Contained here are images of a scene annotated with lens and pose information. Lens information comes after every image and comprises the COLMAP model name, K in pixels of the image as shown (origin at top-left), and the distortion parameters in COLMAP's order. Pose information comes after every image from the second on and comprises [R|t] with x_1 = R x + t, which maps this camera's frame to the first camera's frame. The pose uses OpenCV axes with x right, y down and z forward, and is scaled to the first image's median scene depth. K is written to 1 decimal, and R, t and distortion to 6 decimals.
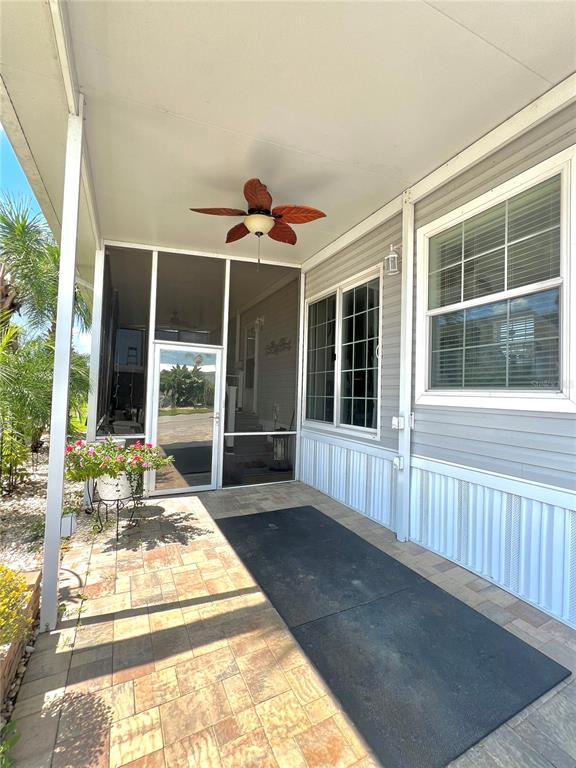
lens RADIAL K [[308.8, 0, 286.9], [0, 308.8, 384.2], [0, 0, 1]] dist [0.000004, 0.000034]
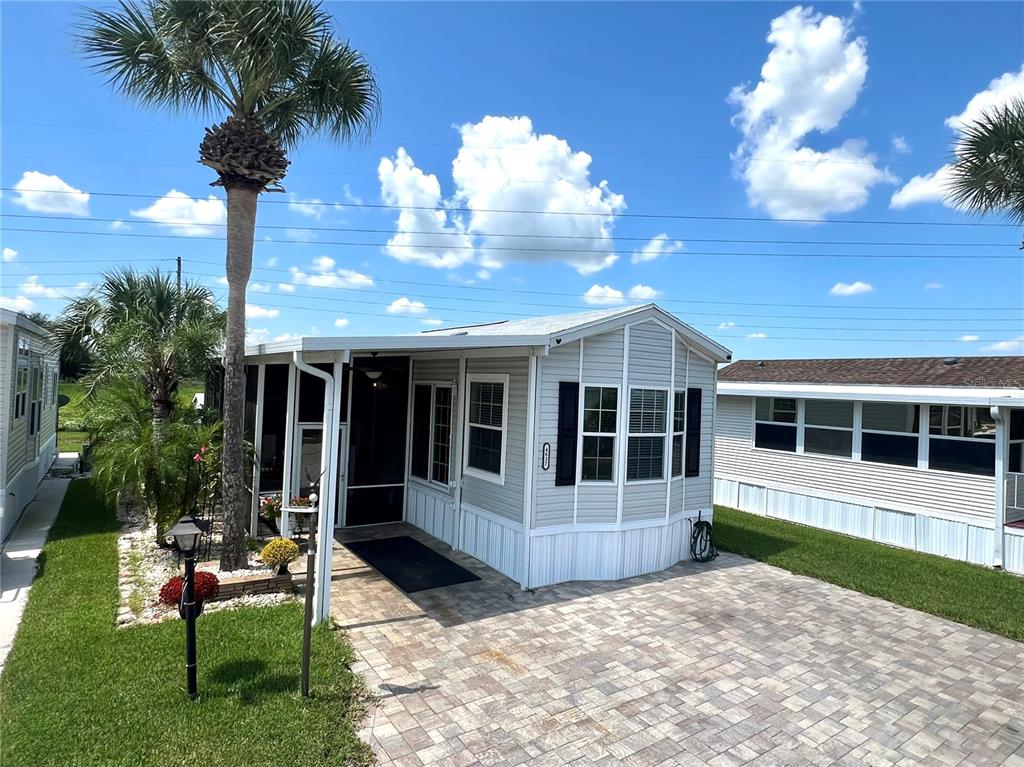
lens RADIAL K [[580.8, 0, 519.0], [0, 580.8, 378.2], [0, 0, 1]] dist [-0.028665, 0.000477]
pose [[0.991282, 0.014830, 0.130920, 0.242396], [-0.018332, 0.999505, 0.025584, -0.471635], [-0.130475, -0.027761, 0.991063, -1.908688]]
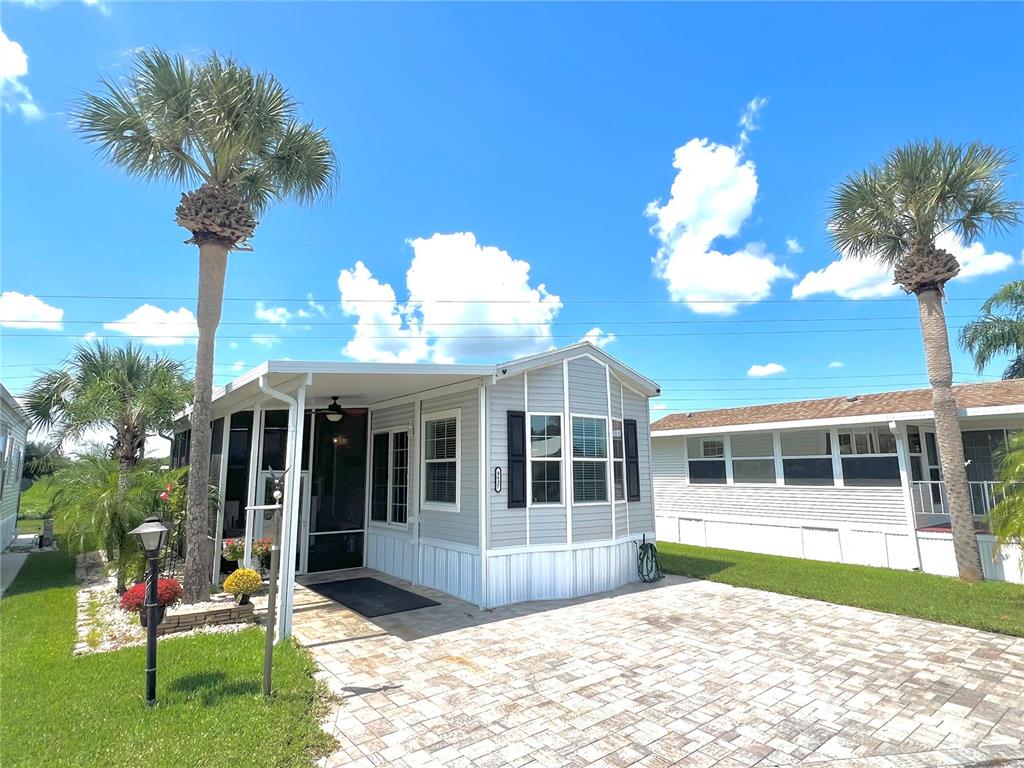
lens RADIAL K [[539.5, 0, 505.0], [0, 539.5, 389.8], [0, 0, 1]] dist [-0.027718, 0.000033]
pose [[0.981497, -0.005027, 0.191409, 0.245647], [0.027935, 0.992718, -0.117174, -0.211347], [-0.189427, 0.120353, 0.974491, -1.941579]]
